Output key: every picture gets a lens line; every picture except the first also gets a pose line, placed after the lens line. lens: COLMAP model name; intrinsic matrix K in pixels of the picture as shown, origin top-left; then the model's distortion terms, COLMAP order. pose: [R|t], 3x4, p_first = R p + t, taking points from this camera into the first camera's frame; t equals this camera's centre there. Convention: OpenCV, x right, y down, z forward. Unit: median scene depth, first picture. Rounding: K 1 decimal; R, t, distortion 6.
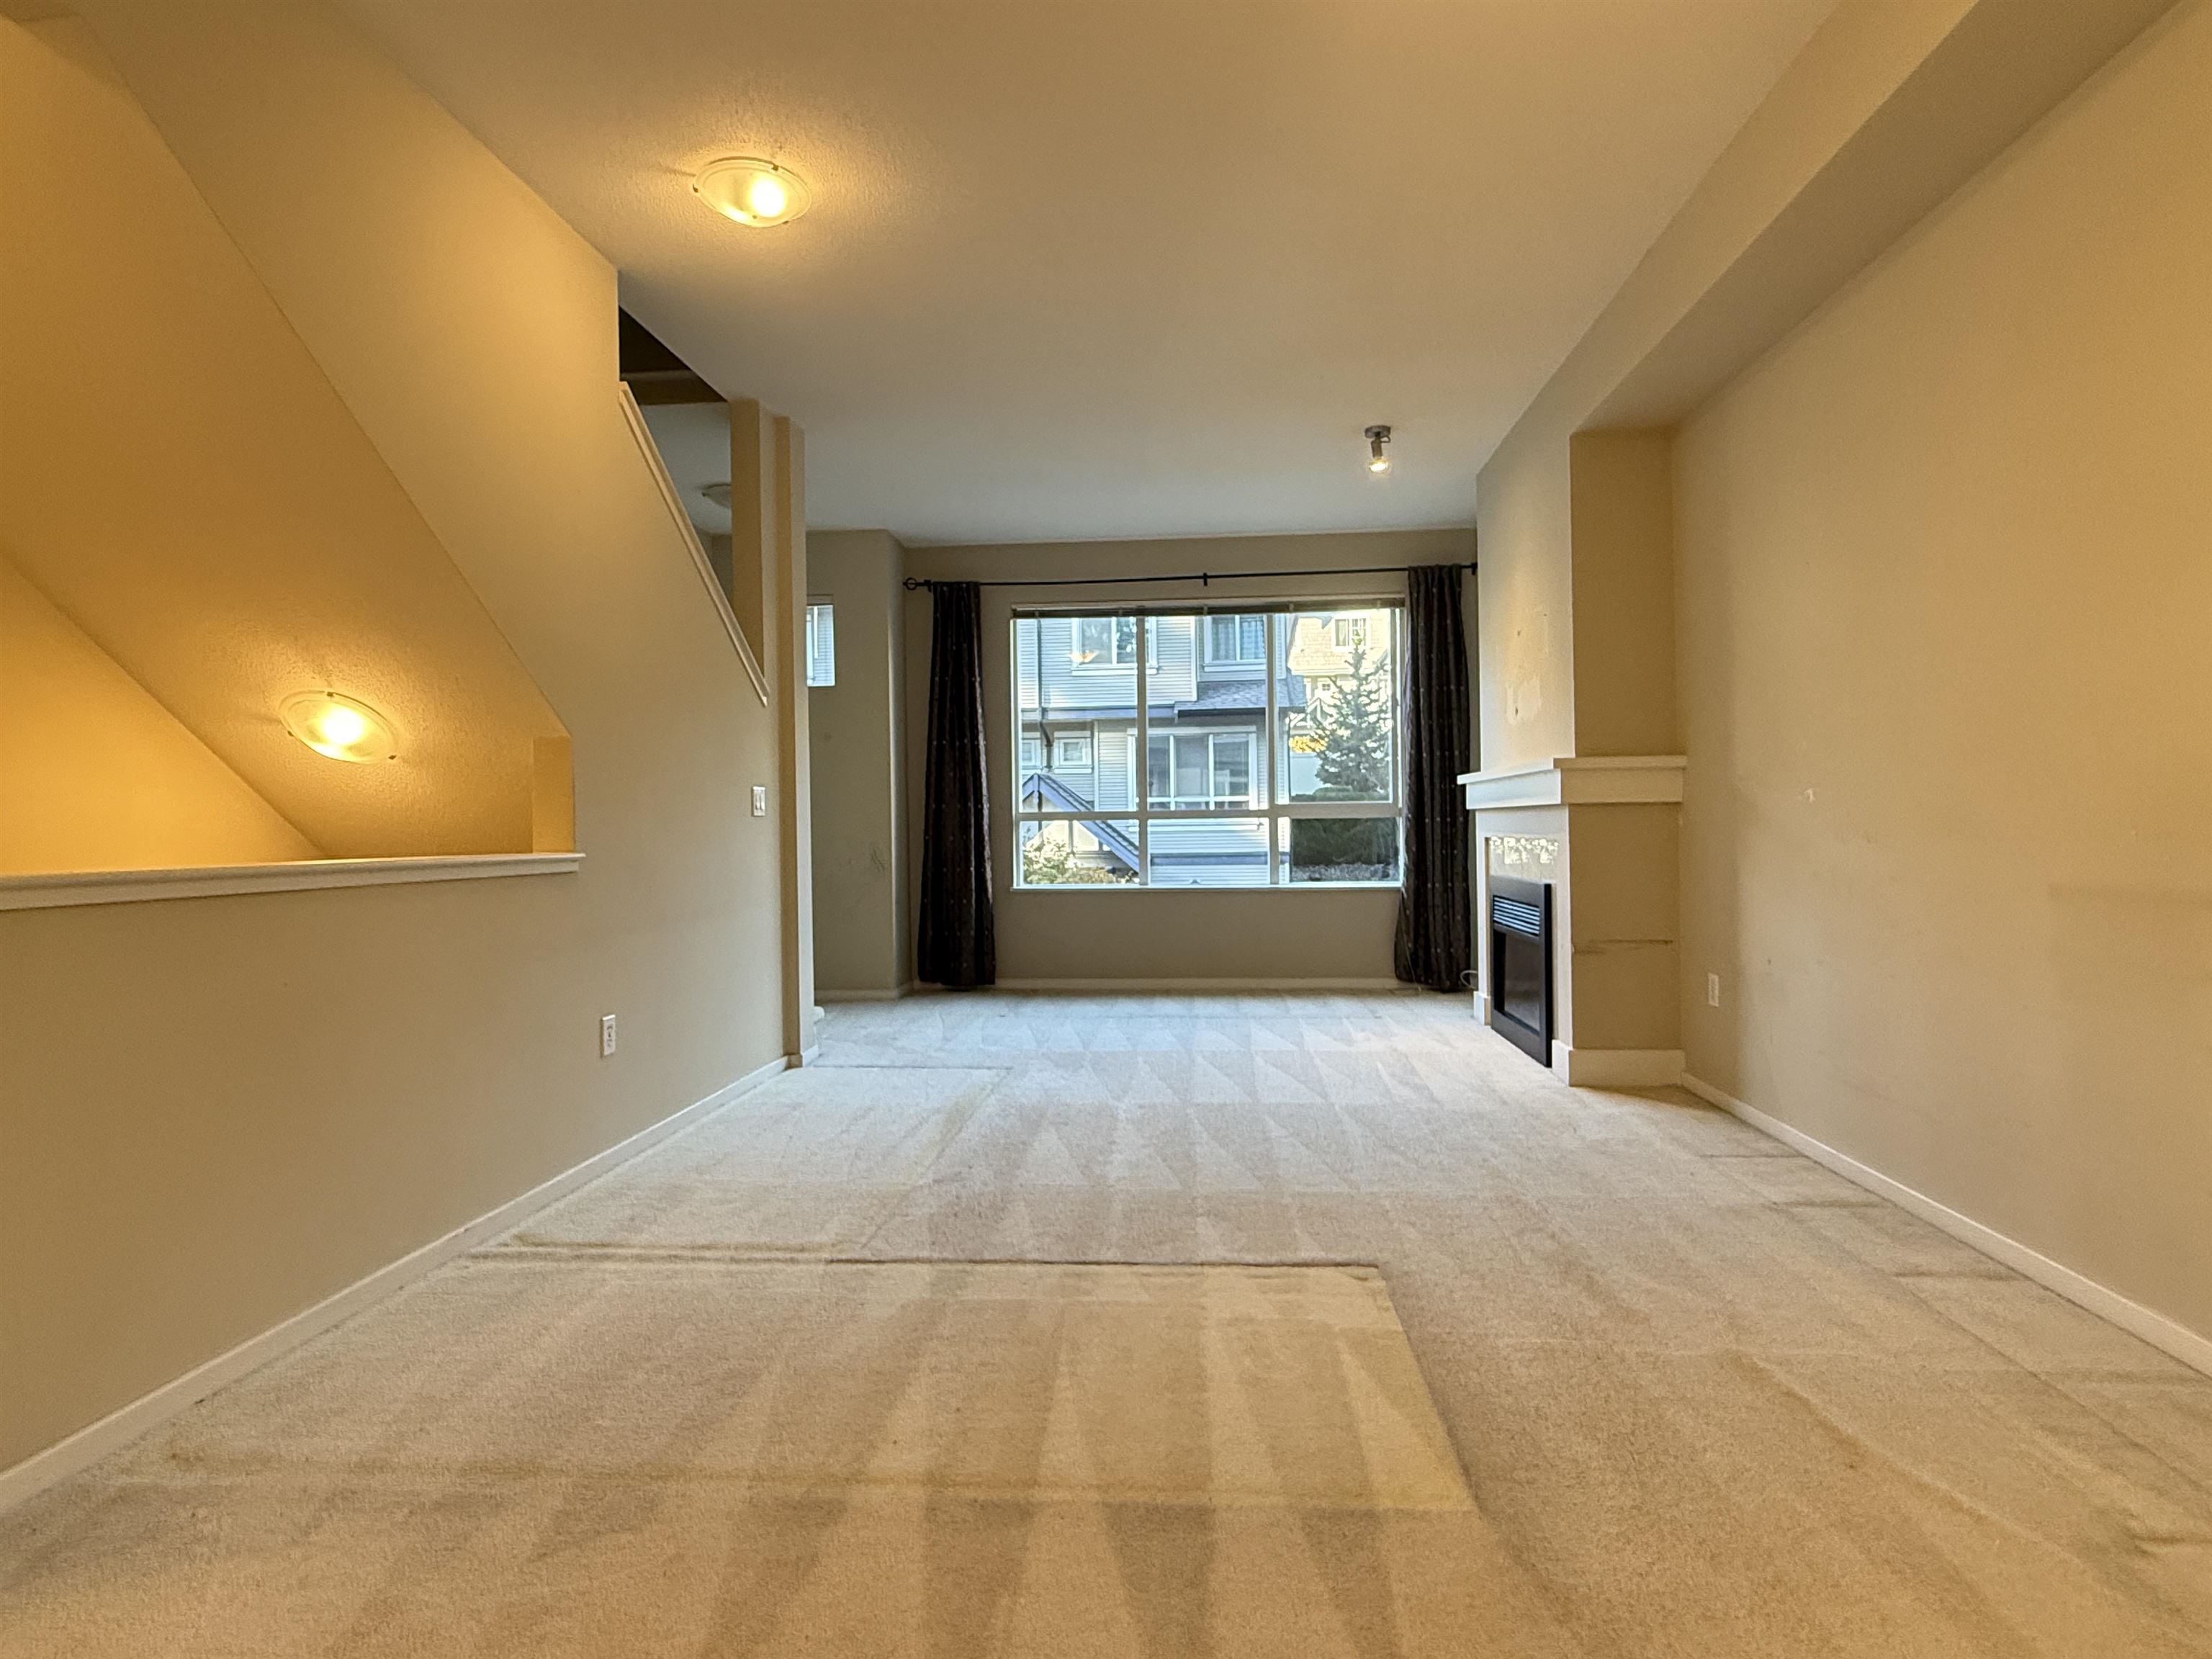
lens RADIAL K [[1168.5, 0, 1106.0], [0, 1168.5, 829.5], [0, 0, 1]] dist [0.001265, 0.000159]
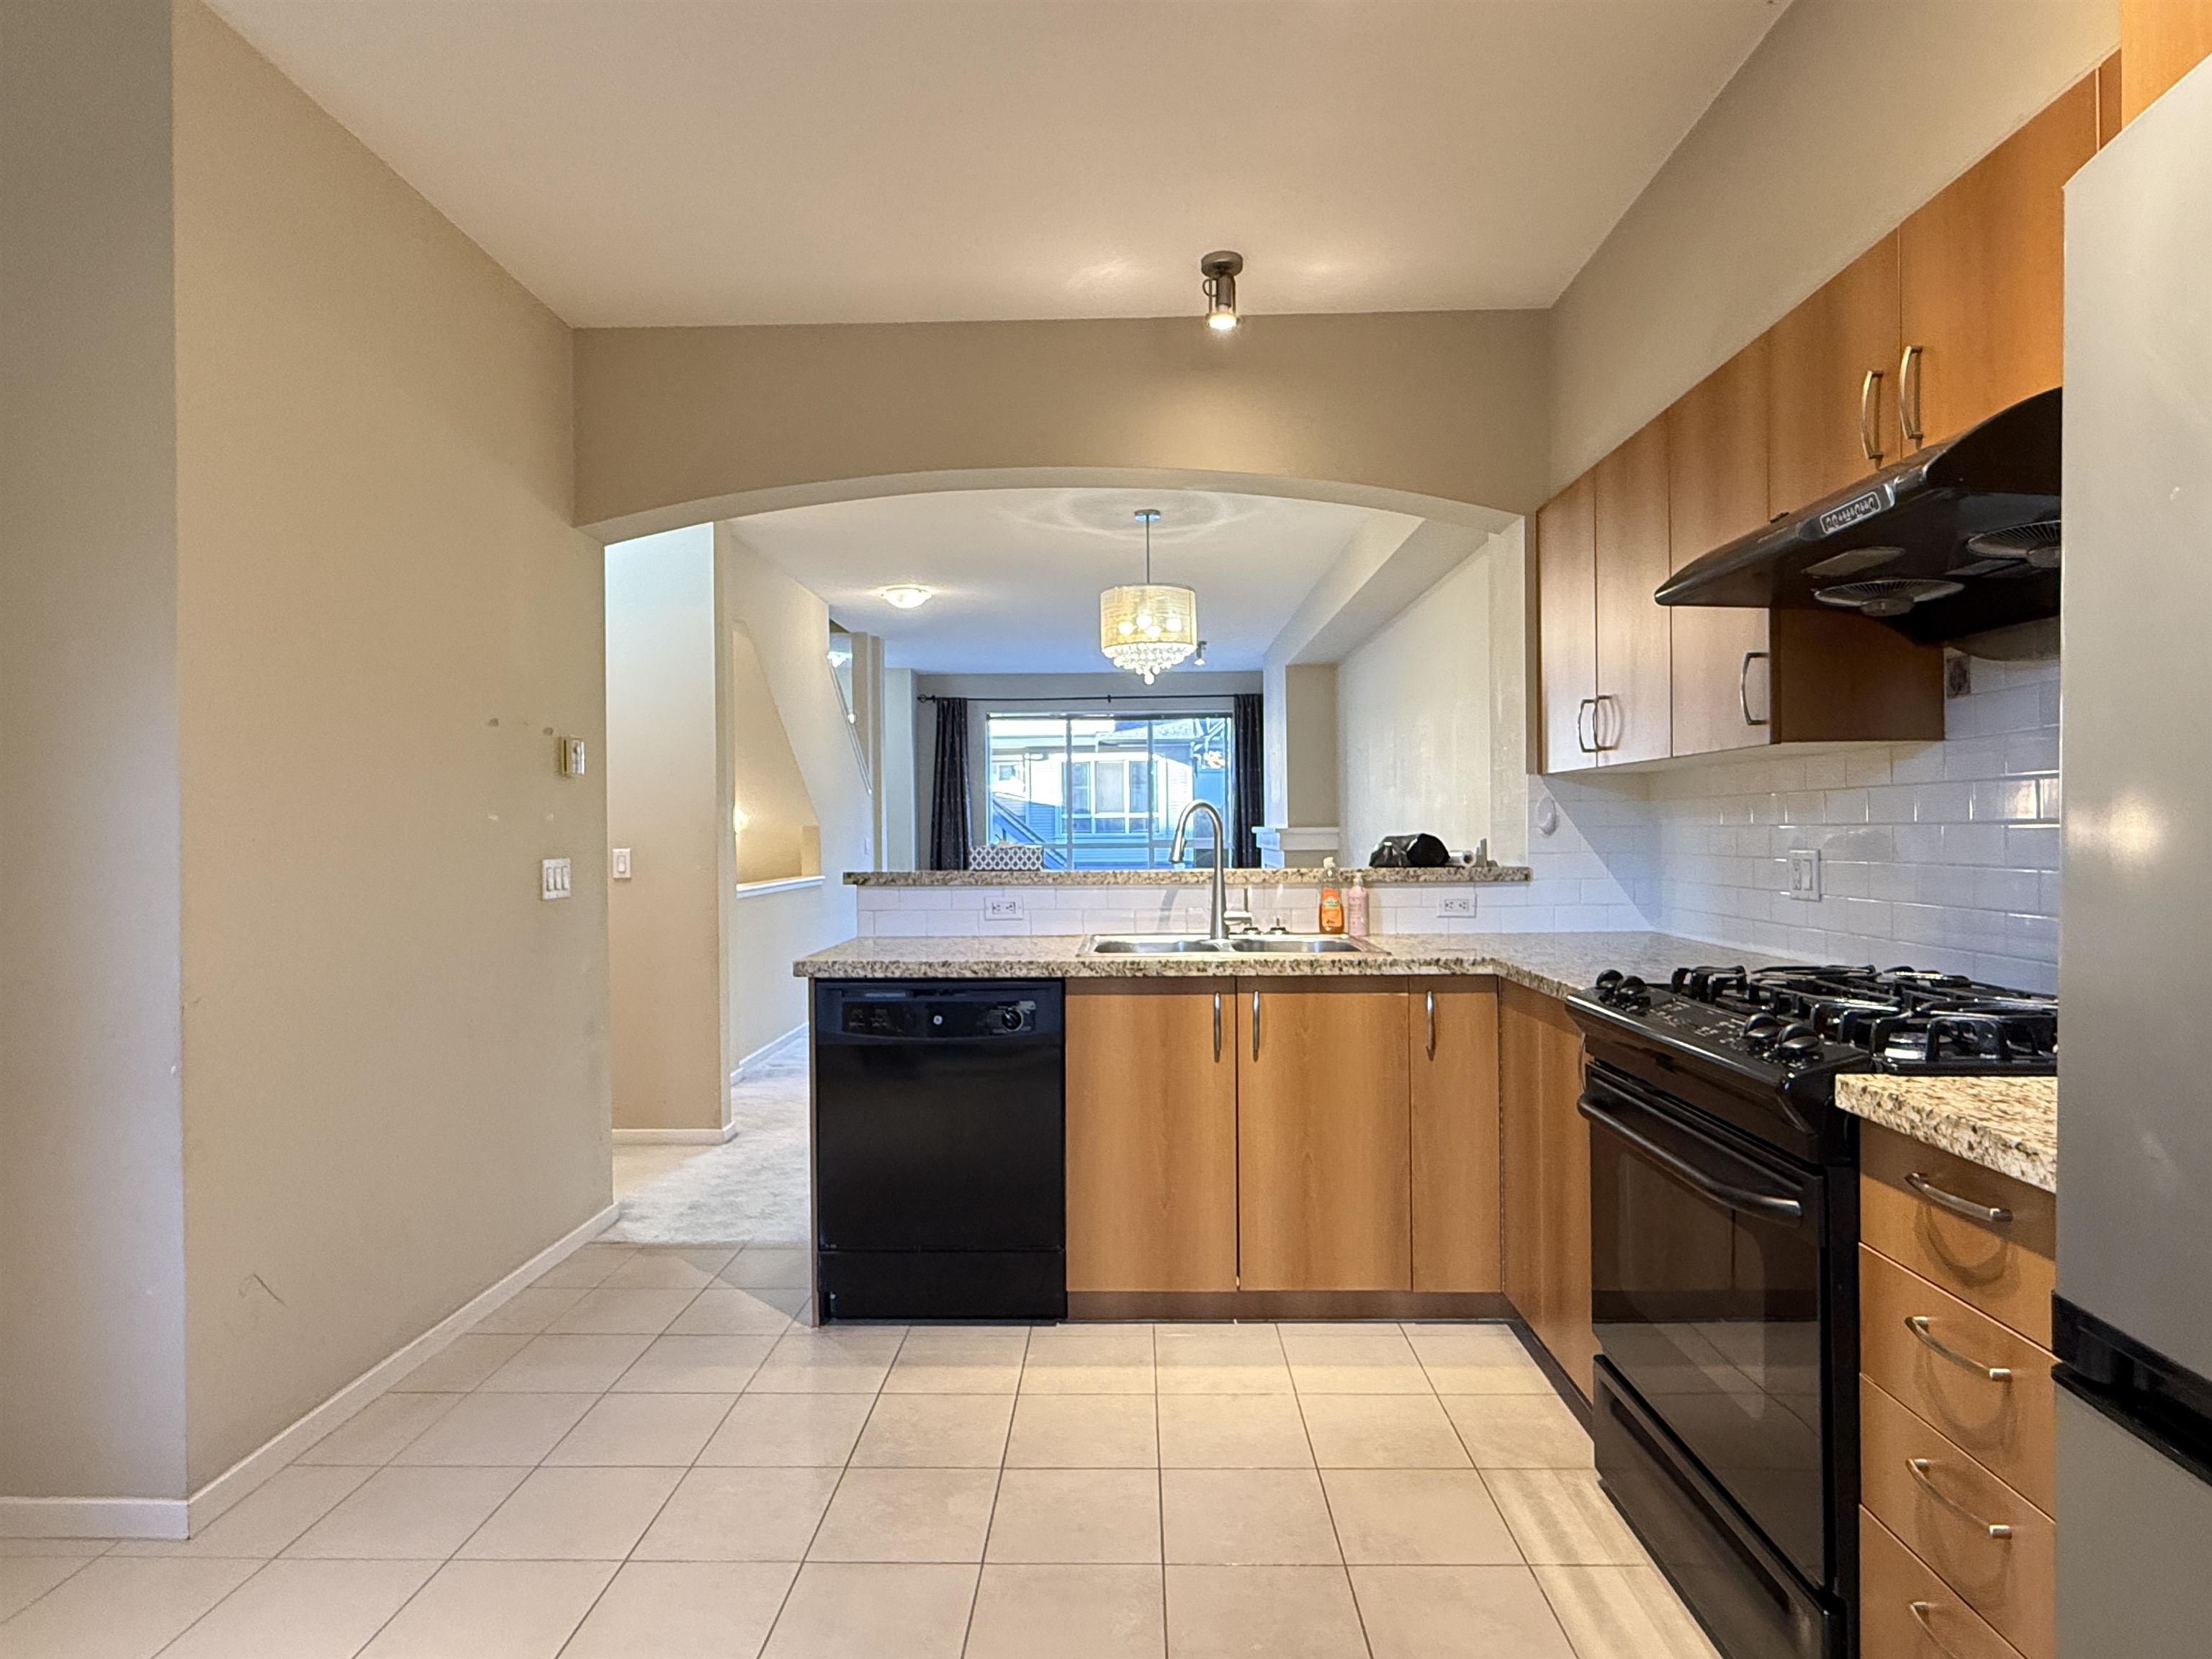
lens RADIAL K [[1195.2, 0, 1106.0], [0, 1195.2, 829.5], [0, 0, 1]] dist [-0.000092, -0.000005]
pose [[0.997856, 0.005101, 0.065255, -0.039578], [-0.004978, 0.999986, -0.002047, -0.051290], [-0.065265, 0.001718, 0.997867, -0.988163]]
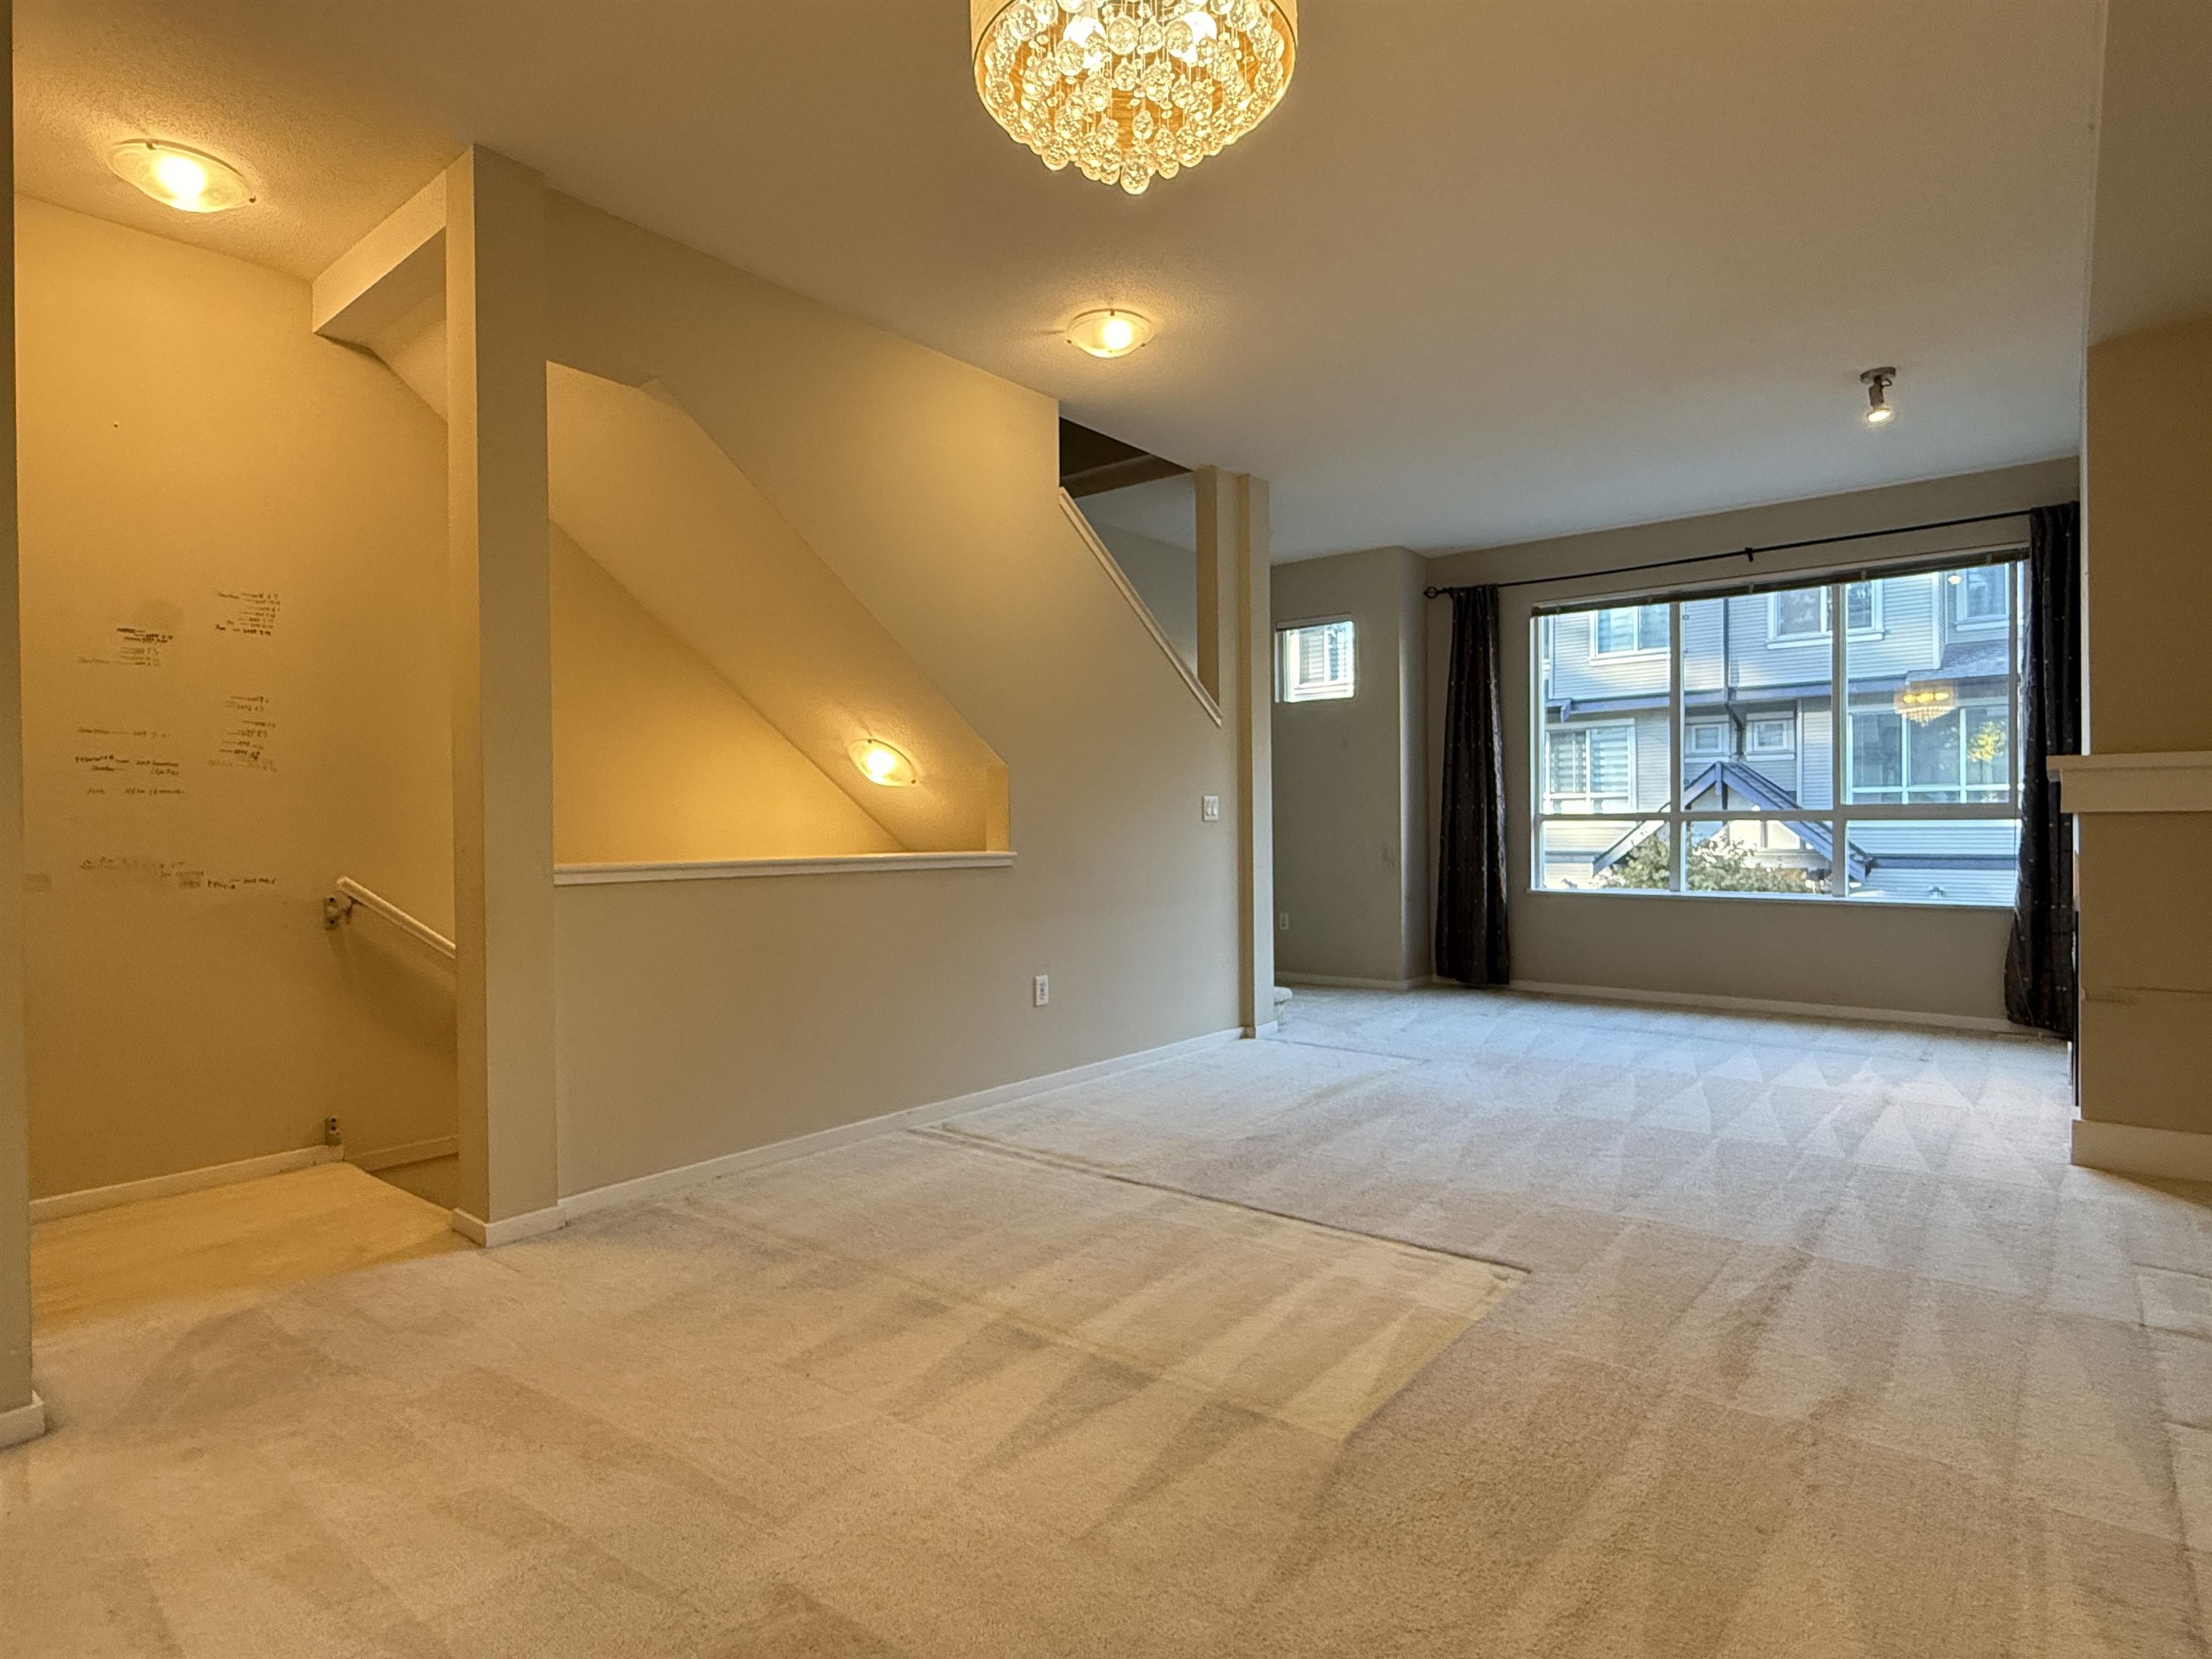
lens RADIAL K [[1168.5, 0, 1106.0], [0, 1168.5, 829.5], [0, 0, 1]] dist [0.001265, 0.000159]
pose [[0.828338, 0.010669, -0.560127, 0.284068], [-0.005687, 0.999927, 0.010636, -0.014722], [0.560200, -0.005625, 0.828338, -0.035923]]
